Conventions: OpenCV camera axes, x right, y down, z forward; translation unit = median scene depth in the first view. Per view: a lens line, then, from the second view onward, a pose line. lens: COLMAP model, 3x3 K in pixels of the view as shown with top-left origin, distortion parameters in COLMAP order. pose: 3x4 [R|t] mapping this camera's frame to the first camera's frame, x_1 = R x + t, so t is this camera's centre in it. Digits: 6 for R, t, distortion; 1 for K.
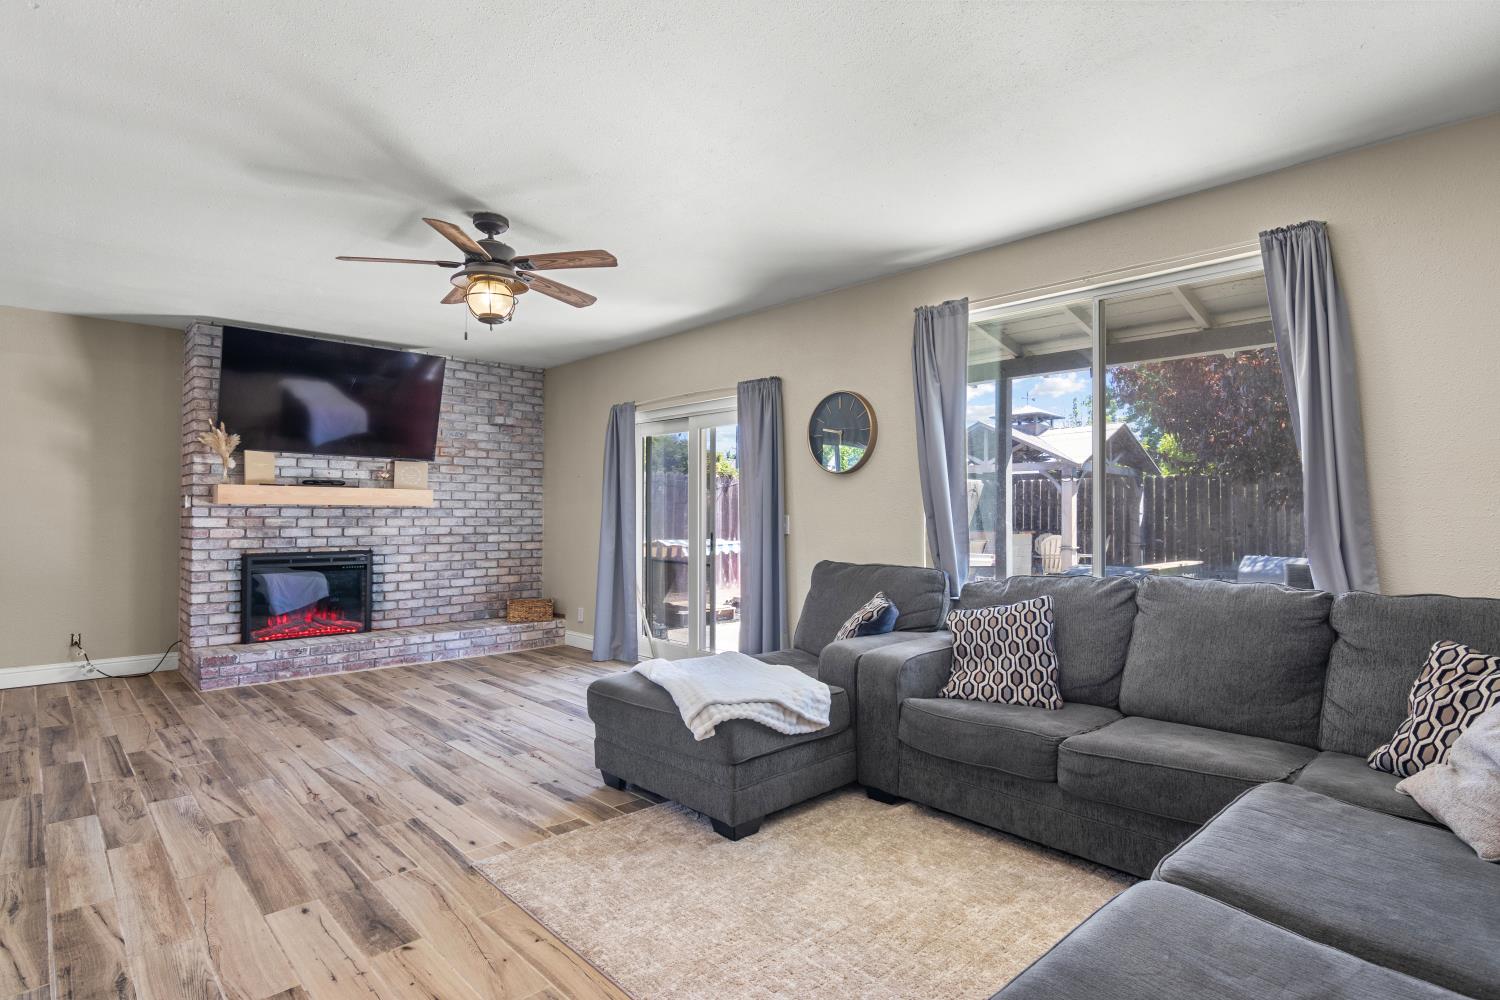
lens RADIAL K [[771.1, 0, 758.3], [0, 771.1, 507.1], [0, 0, 1]] dist [-0.001560, 0.001152]
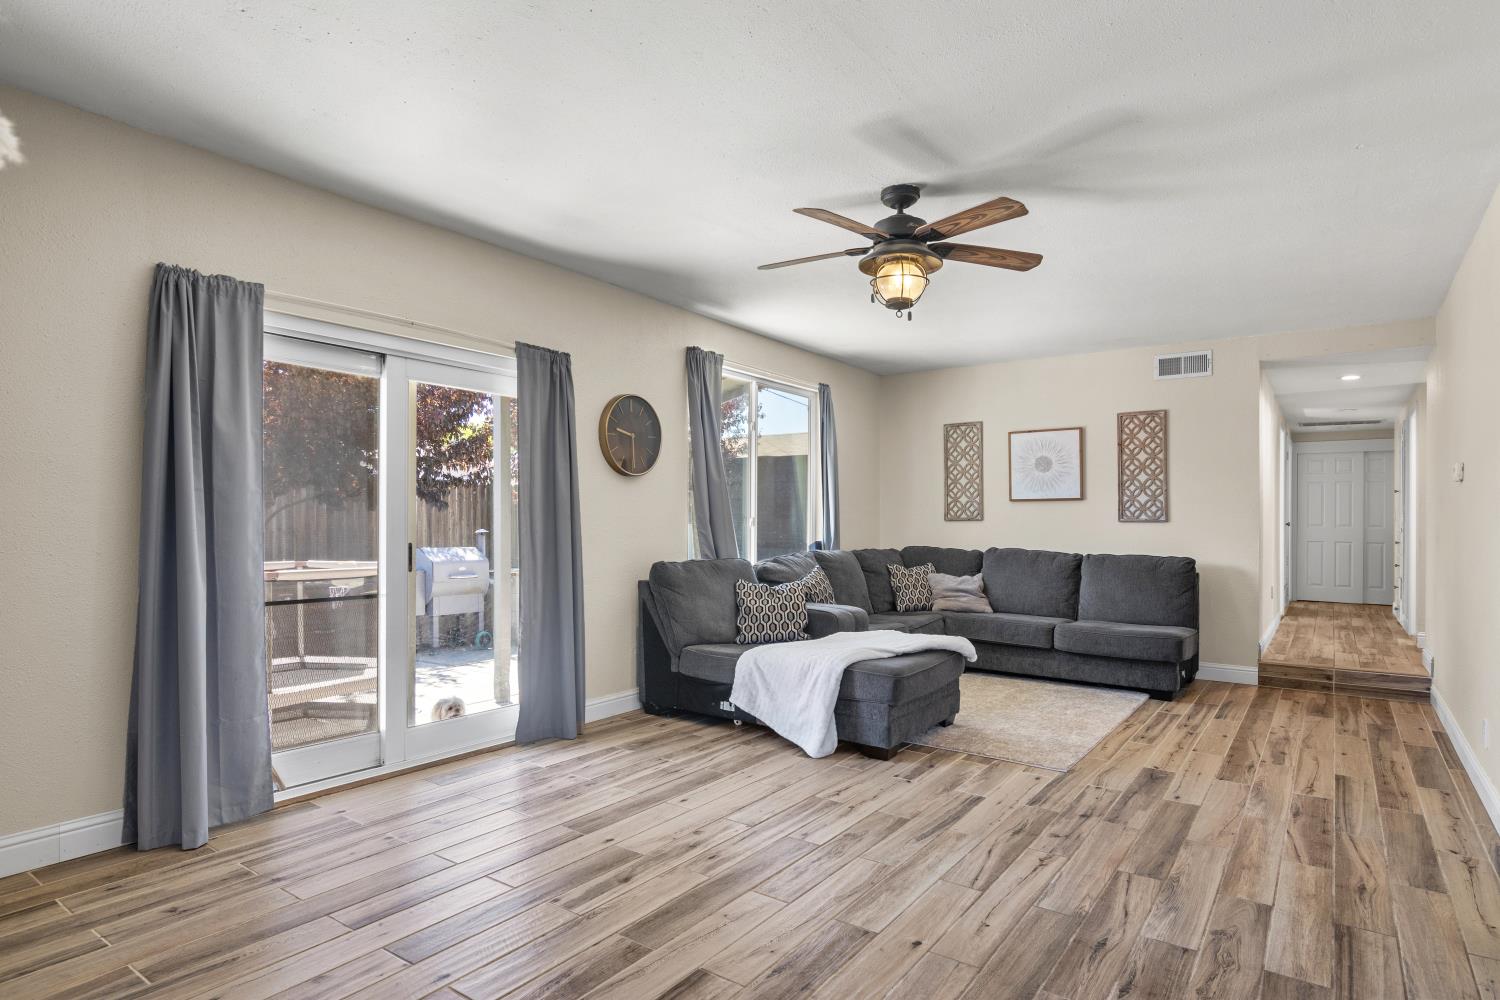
lens RADIAL K [[824.9, 0, 742.6], [0, 824.9, 528.1], [0, 0, 1]] dist [-0.005152, -0.001678]
pose [[-0.187073, -0.018867, 0.982165, -1.454333], [-0.021050, 0.999663, 0.015194, 0.007629], [-0.982120, -0.017833, -0.187407, 1.570262]]
